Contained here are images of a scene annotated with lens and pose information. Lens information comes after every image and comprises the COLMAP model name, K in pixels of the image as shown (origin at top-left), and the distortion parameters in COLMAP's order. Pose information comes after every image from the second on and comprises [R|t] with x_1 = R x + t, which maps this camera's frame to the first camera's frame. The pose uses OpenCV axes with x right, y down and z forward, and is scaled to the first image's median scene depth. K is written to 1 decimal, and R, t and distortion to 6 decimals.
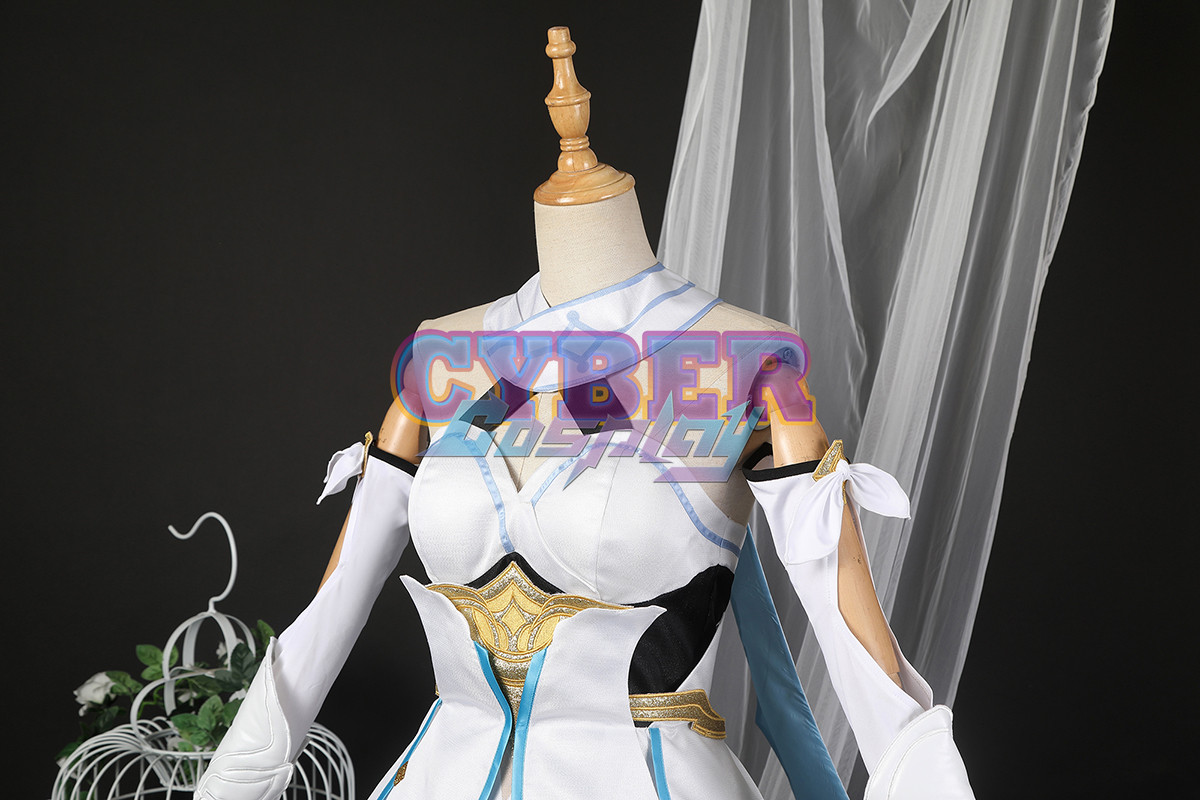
lens RADIAL K [[1538.8, 0, 600.0], [0, 1538.8, 400.0], [0, 0, 1]] dist [0.049783, 0.105390]
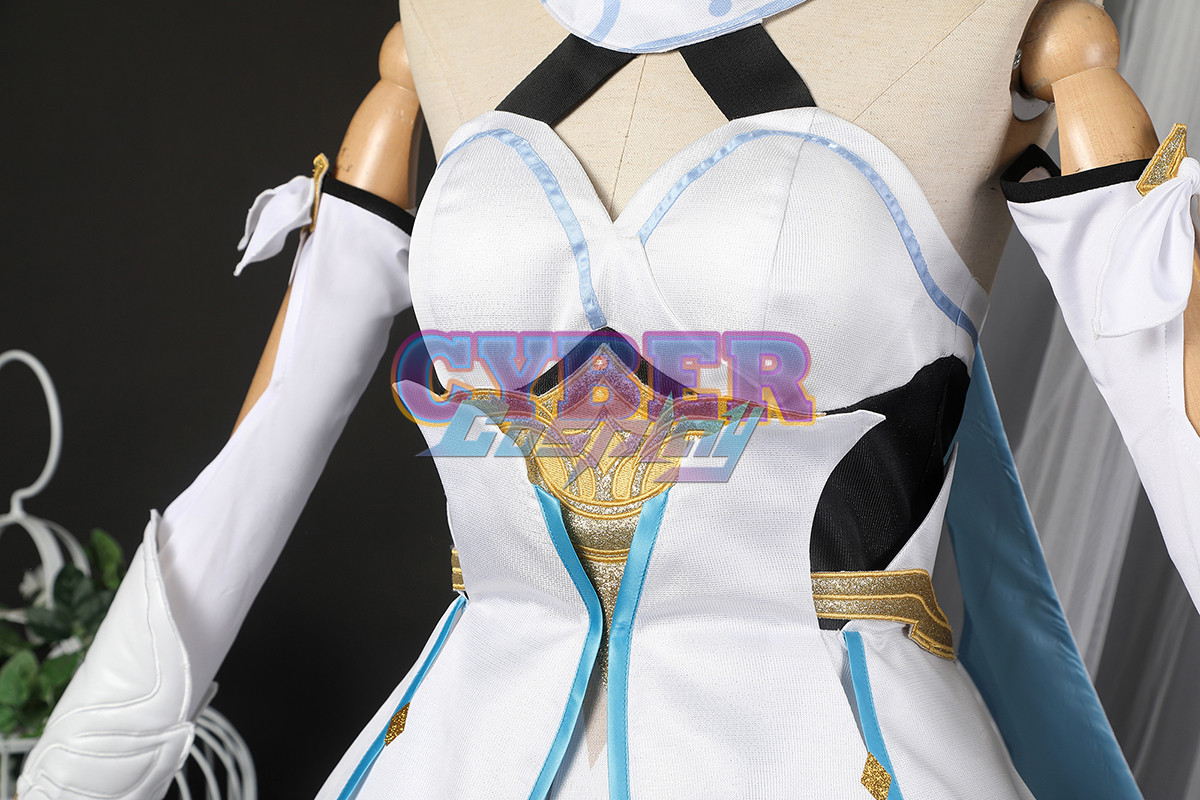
lens RADIAL K [[2213.8, 0, 600.0], [0, 2213.8, 400.0], [0, 0, 1]] dist [0.212529, 0.026751]
pose [[0.999263, -0.004531, 0.038118, -0.086254], [0.003071, 0.999262, 0.038289, 0.090914], [-0.038263, -0.038144, 0.998539, 0.172707]]
